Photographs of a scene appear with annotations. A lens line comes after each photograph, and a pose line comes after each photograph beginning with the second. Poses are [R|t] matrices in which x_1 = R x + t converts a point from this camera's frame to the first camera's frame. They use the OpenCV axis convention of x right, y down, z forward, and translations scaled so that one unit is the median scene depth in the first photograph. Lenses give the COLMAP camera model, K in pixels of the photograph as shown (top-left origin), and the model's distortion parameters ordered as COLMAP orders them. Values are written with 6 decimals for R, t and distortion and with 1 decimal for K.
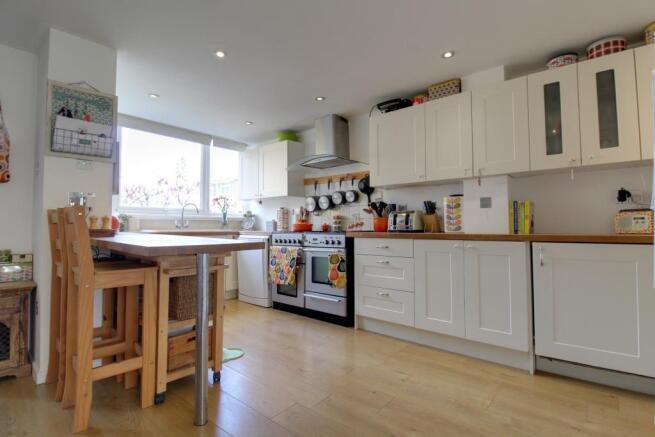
lens RADIAL K [[305.5, 0, 331.4], [0, 305.5, 217.7], [0, 0, 1]] dist [-0.002573, -0.001073]
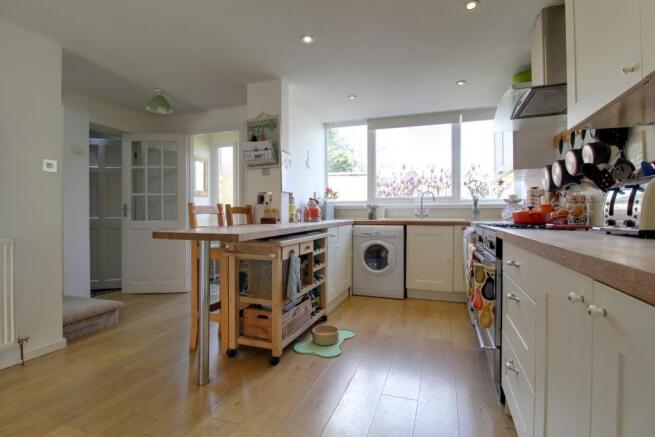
lens RADIAL K [[305.5, 0, 330.0], [0, 305.5, 217.0], [0, 0, 1]] dist [-0.002573, -0.001073]
pose [[0.384640, 0.009665, -0.923016, 0.299548], [0.027221, 0.999392, 0.021808, 0.005166], [0.922665, -0.033514, 0.384142, 0.359098]]
